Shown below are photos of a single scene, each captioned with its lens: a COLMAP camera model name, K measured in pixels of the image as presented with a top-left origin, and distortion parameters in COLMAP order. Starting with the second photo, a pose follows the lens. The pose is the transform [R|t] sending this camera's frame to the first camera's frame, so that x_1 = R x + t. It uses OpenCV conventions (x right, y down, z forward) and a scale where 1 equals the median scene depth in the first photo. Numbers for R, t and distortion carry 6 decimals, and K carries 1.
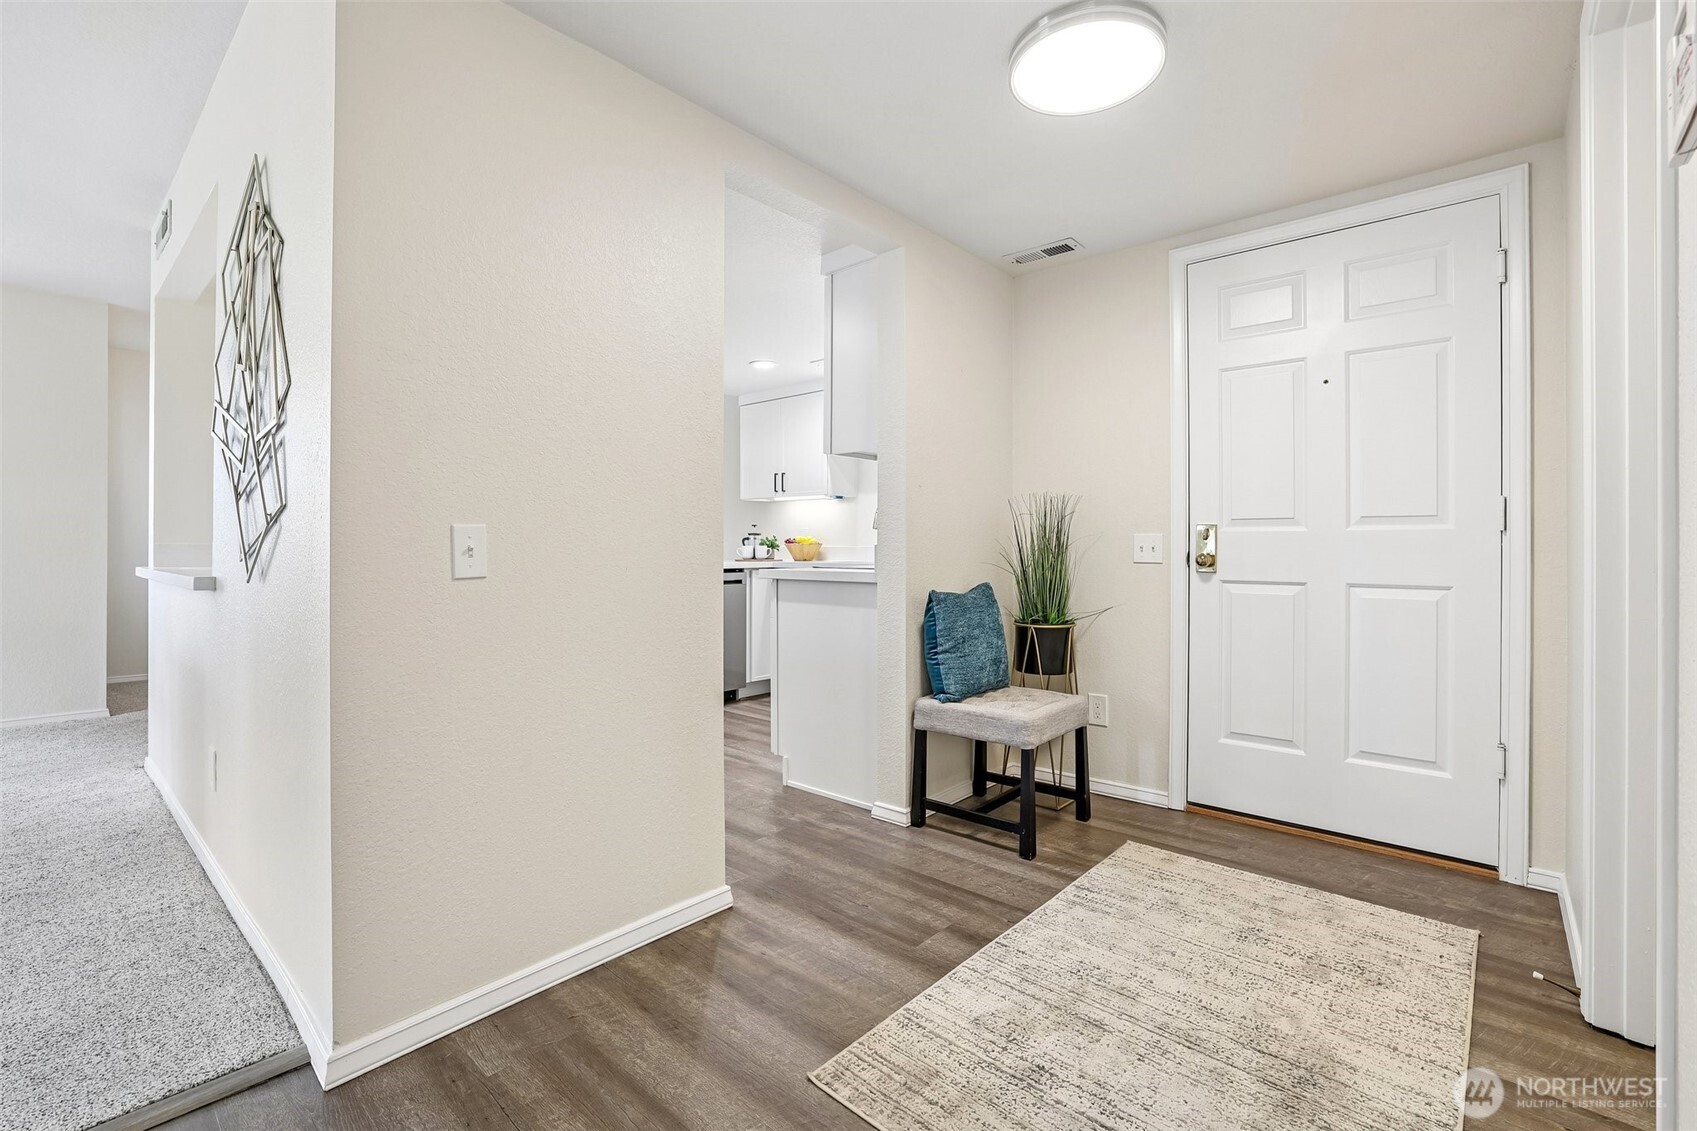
lens RADIAL K [[751.3, 0, 851.5], [0, 751.3, 551.5], [0, 0, 1]] dist [-0.039929, 0.013170]
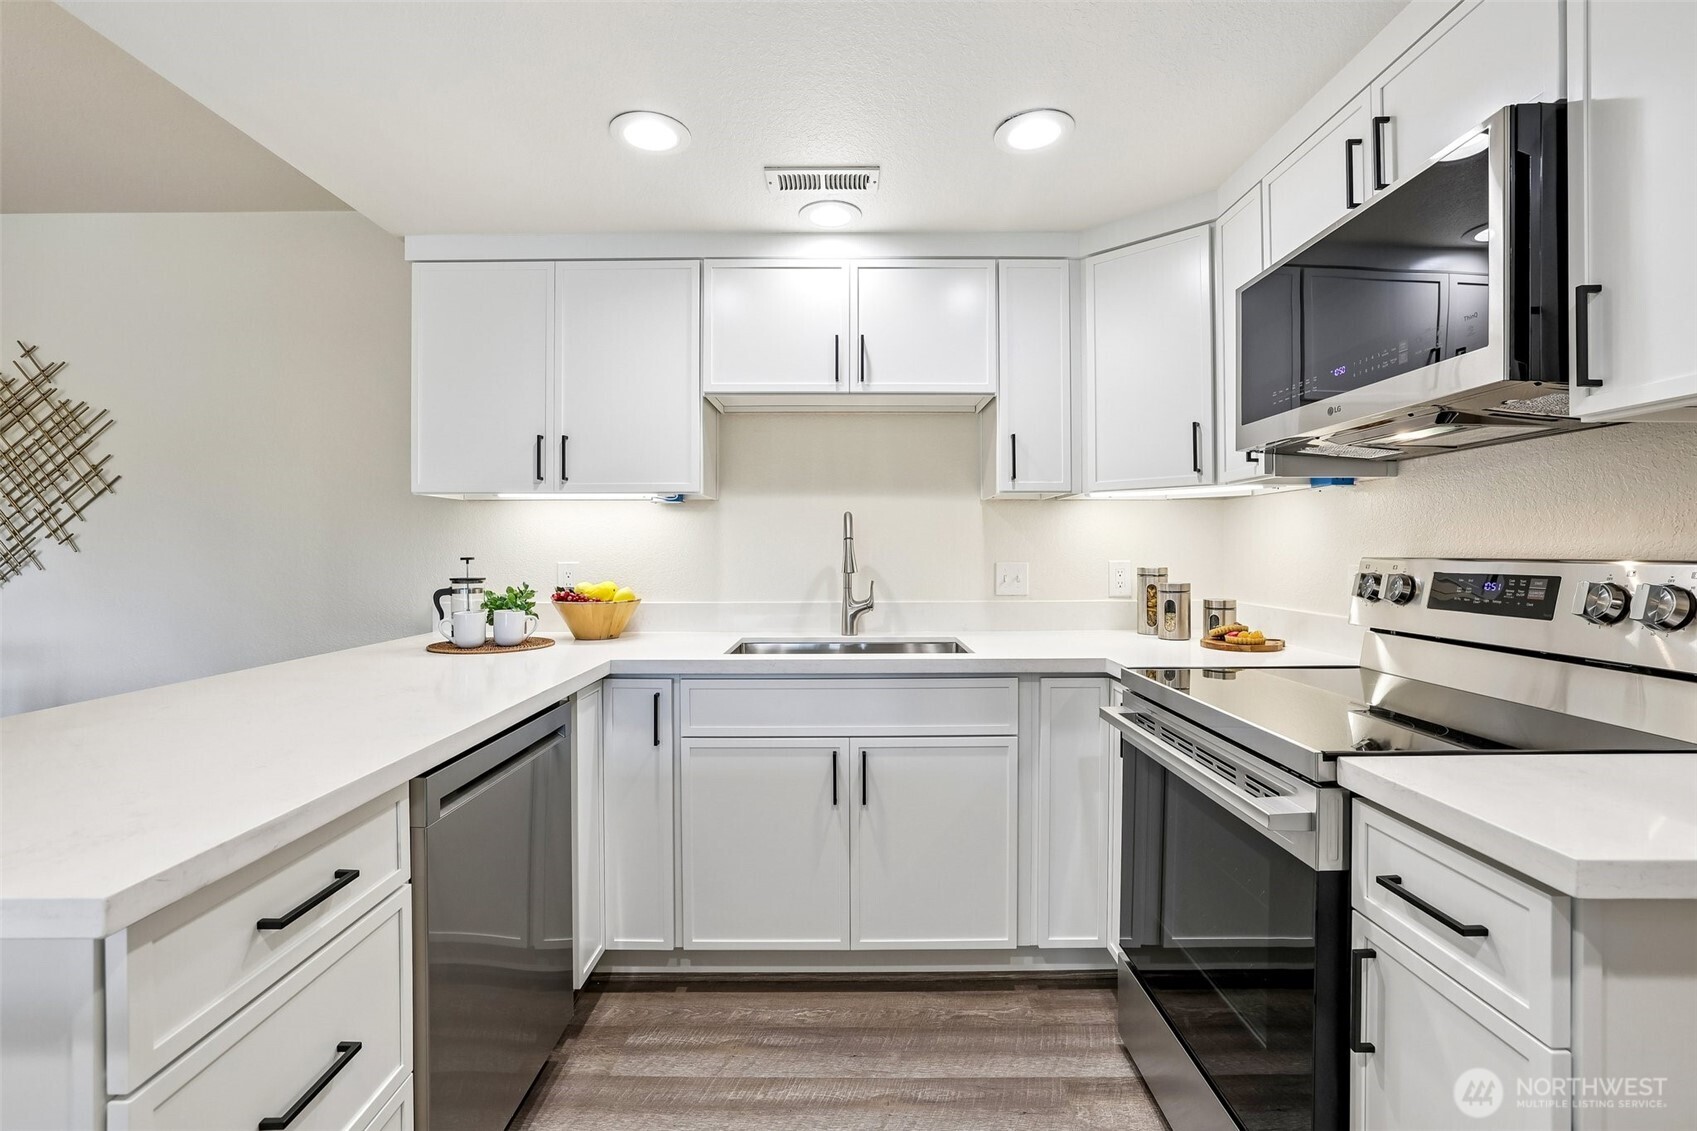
lens RADIAL K [[751.3, 0, 856.7], [0, 751.3, 555.3], [0, 0, 1]] dist [-0.039929, 0.013170]
pose [[0.751810, -0.006605, 0.659347, -0.242479], [0.005111, 0.999978, 0.004189, -0.038054], [-0.659360, 0.000221, 0.751827, 0.572443]]
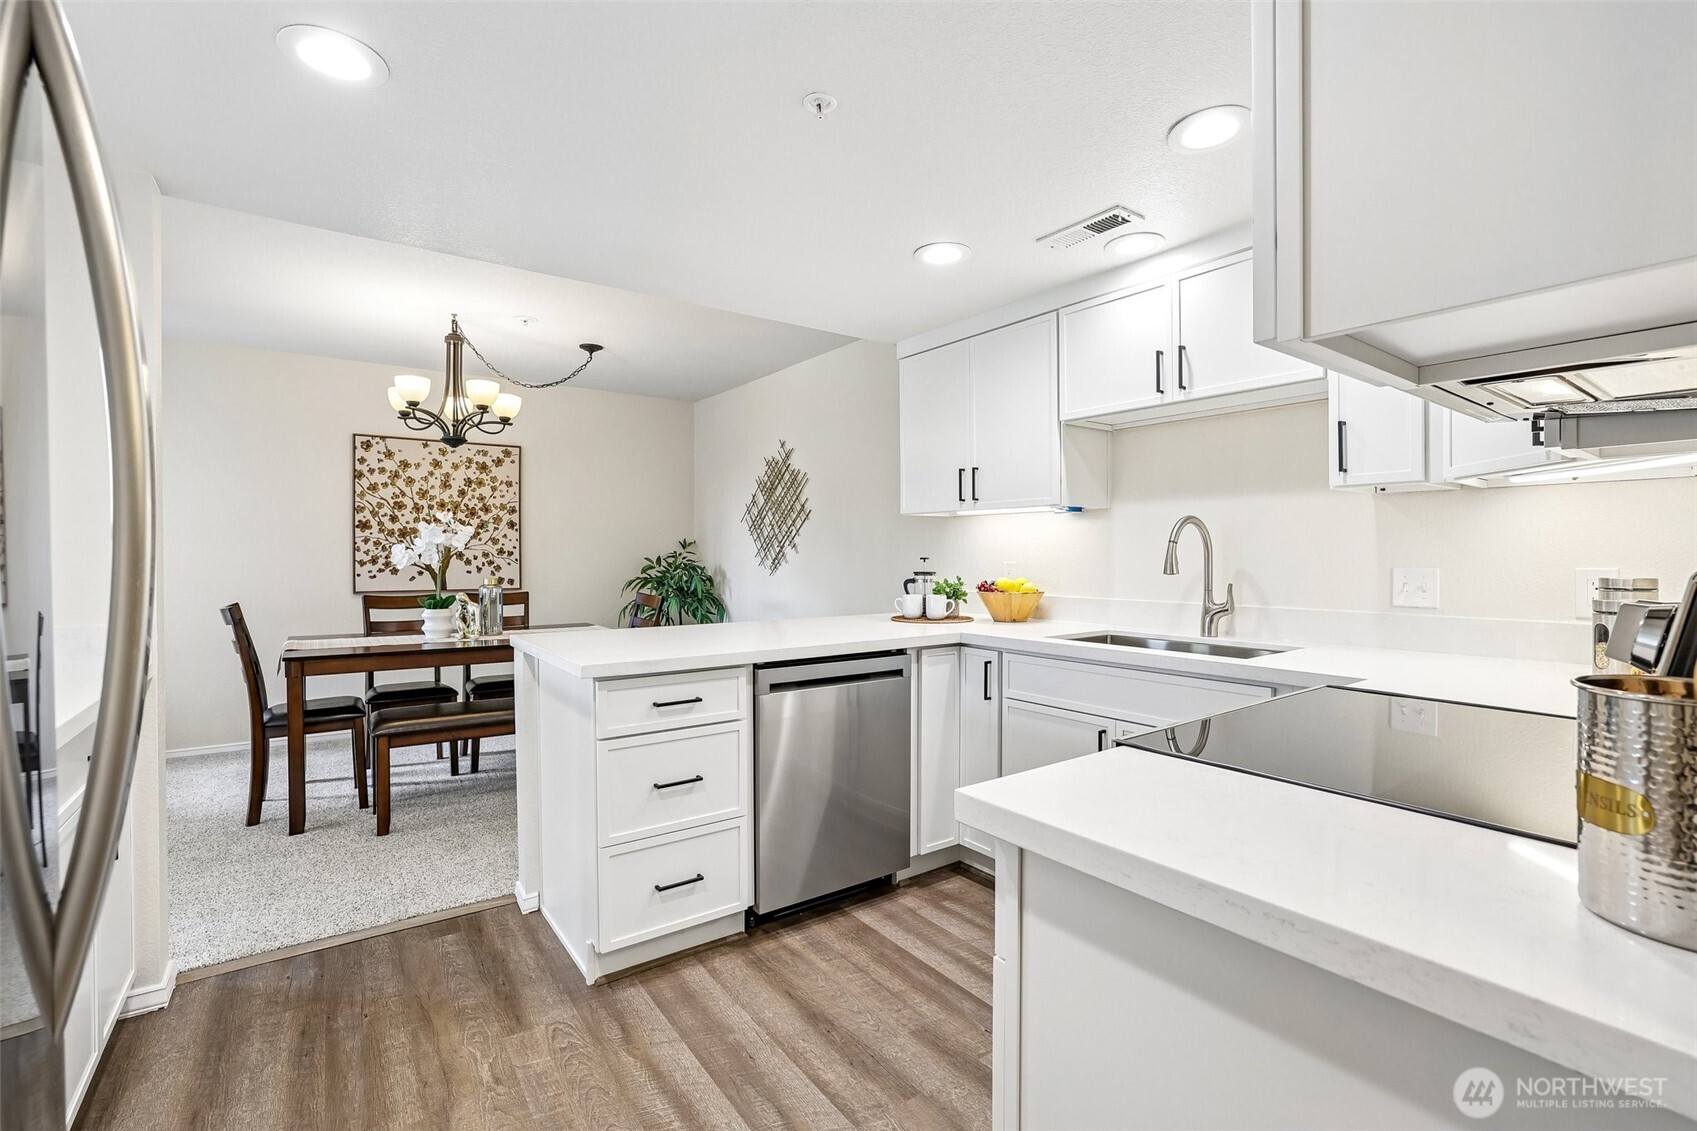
lens RADIAL K [[751.3, 0, 845.9], [0, 751.3, 568.2], [0, 0, 1]] dist [-0.039929, 0.013170]
pose [[0.974673, 0.000936, -0.223635, -0.058875], [0.002818, 0.999860, 0.016465, -0.037929], [0.223619, -0.016678, 0.974534, 0.421862]]
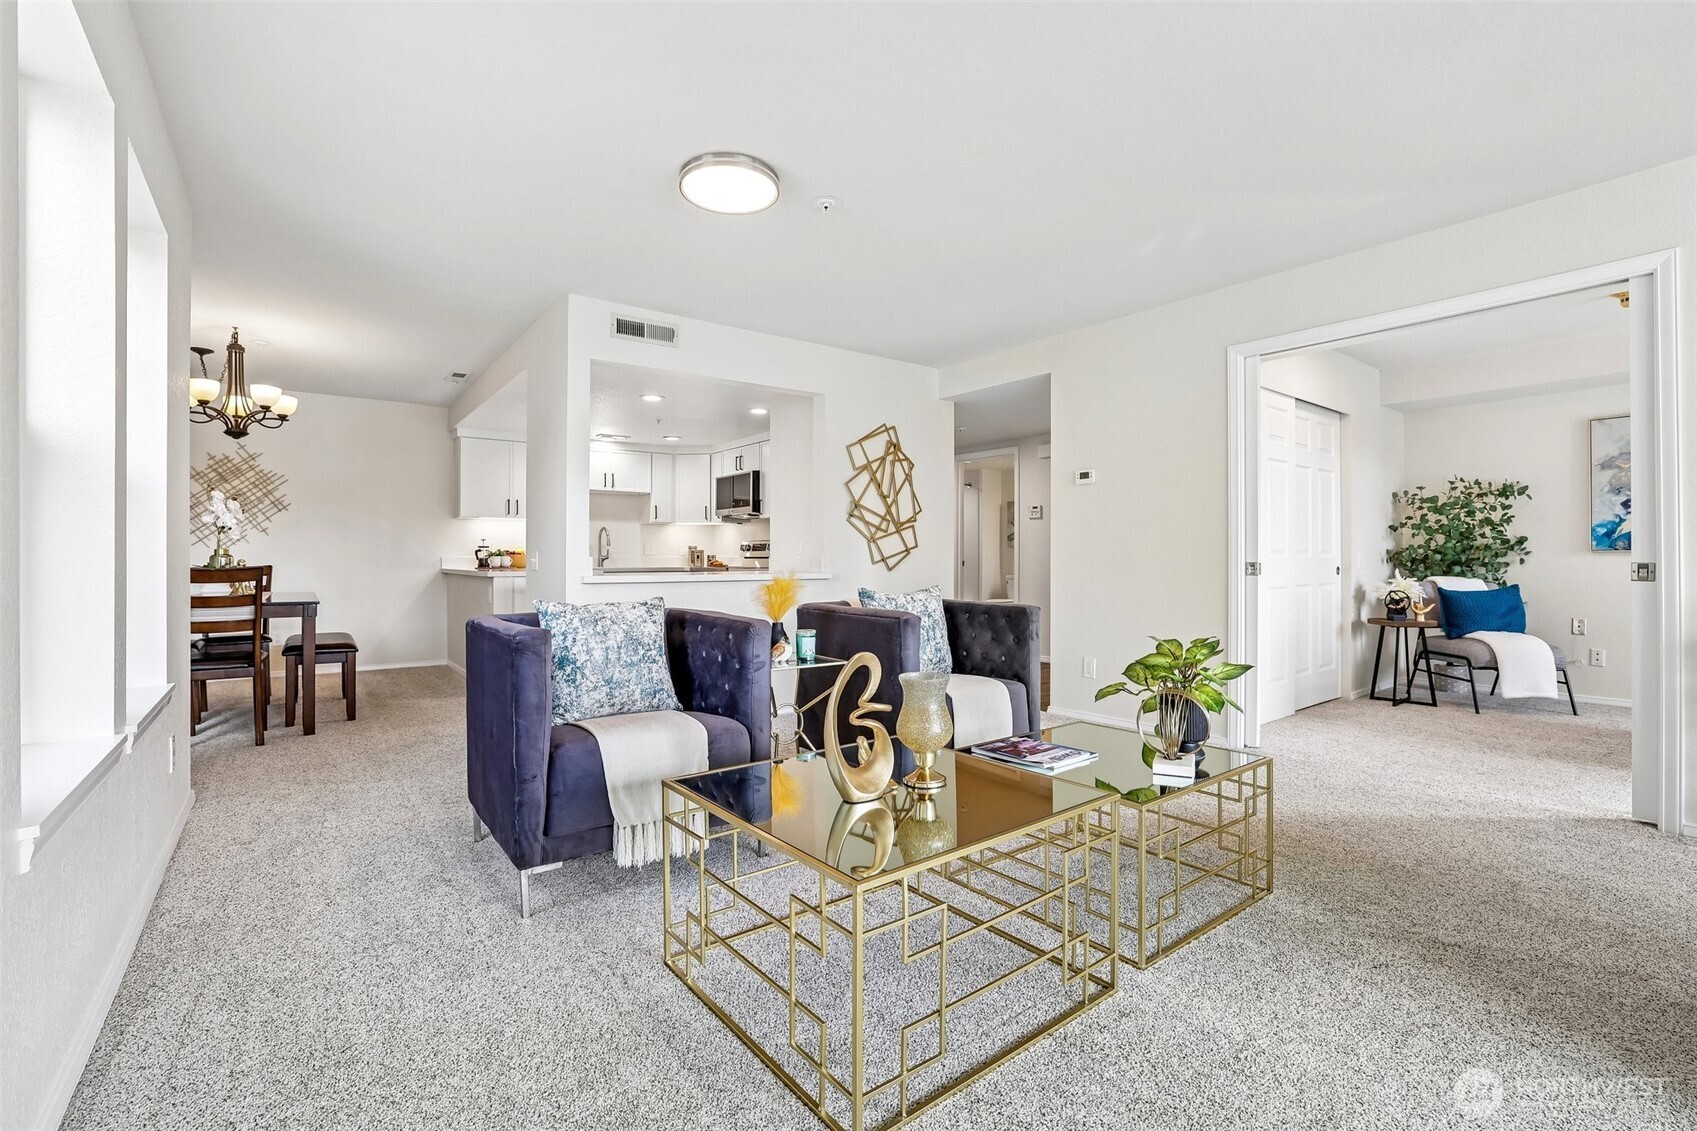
lens RADIAL K [[751.3, 0, 840.9], [0, 751.3, 560.7], [0, 0, 1]] dist [-0.039929, 0.013170]
pose [[0.207025, -0.003702, 0.978329, -1.215913], [0.006331, 0.999977, 0.002444, -0.000032], [-0.978315, 0.005688, 0.207044, 0.192462]]
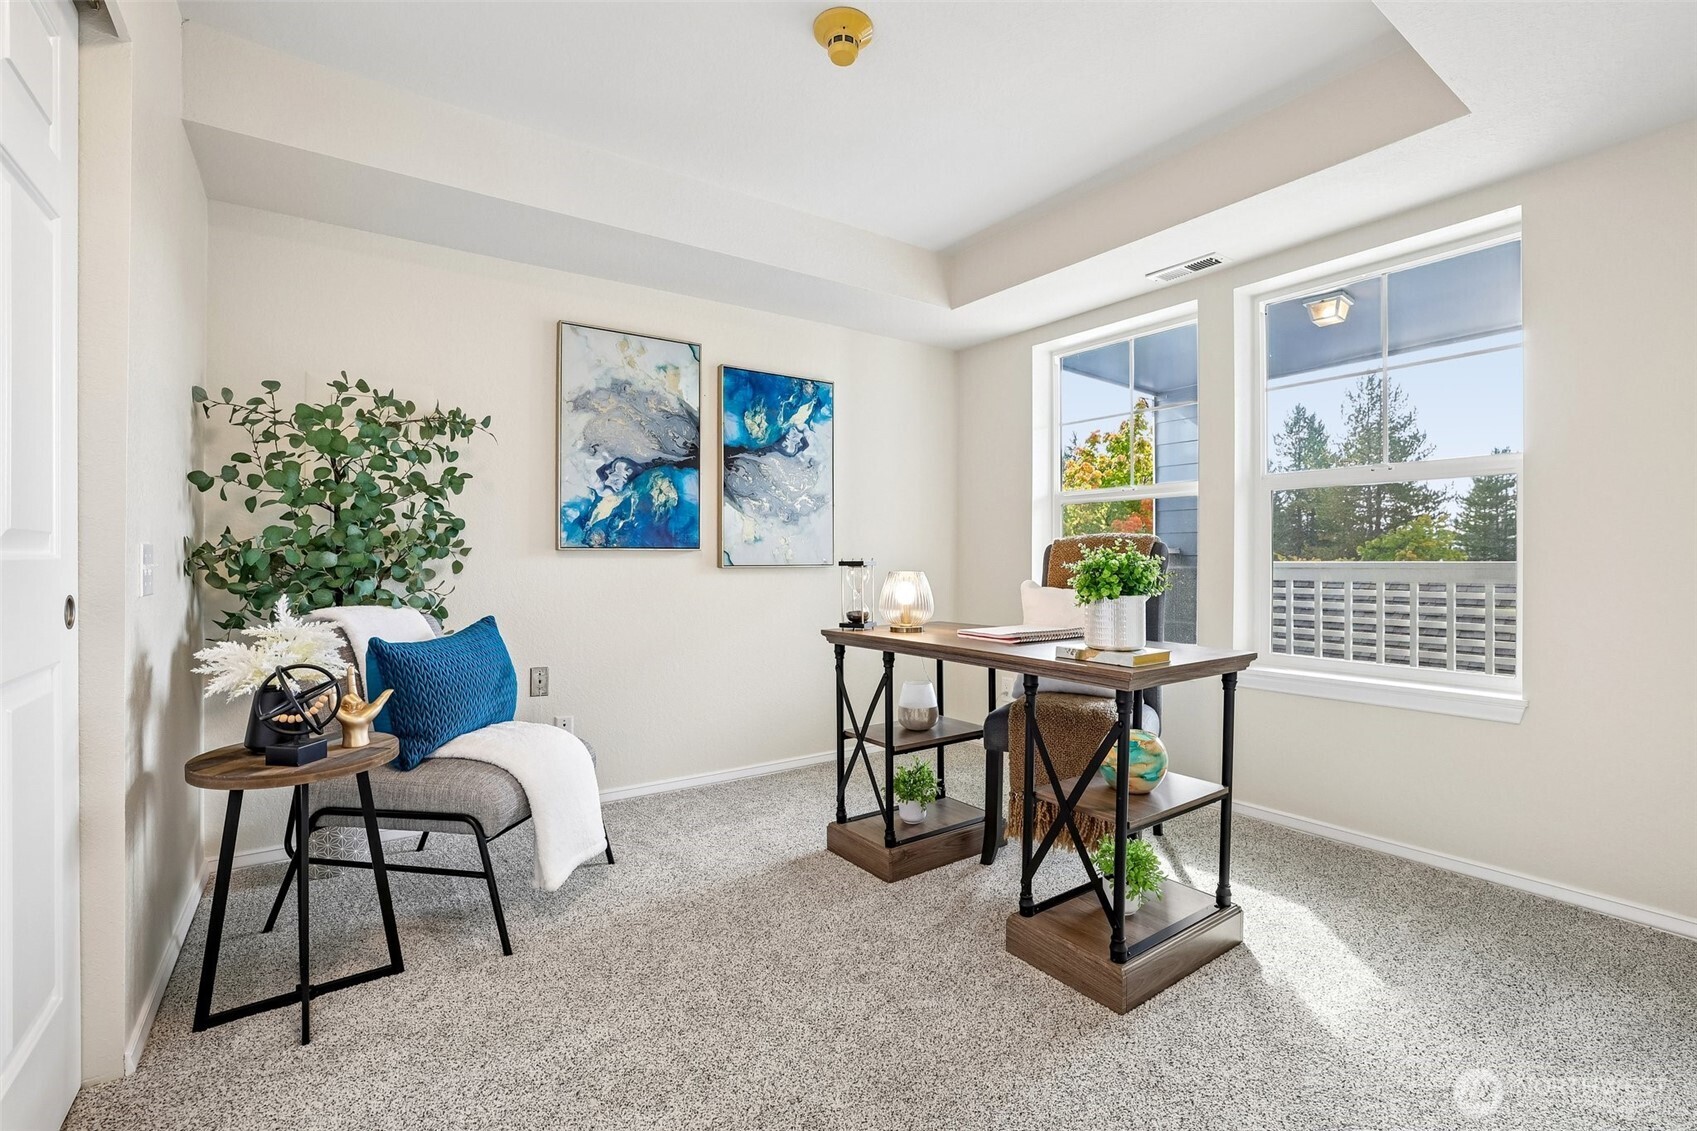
lens RADIAL K [[751.3, 0, 853.2], [0, 751.3, 556.2], [0, 0, 1]] dist [-0.039929, 0.013170]
pose [[-0.973299, 0.000726, 0.229538, -0.467479], [0.001323, 0.999996, 0.002447, 0.000330], [-0.229535, 0.002685, -0.973297, -0.057371]]
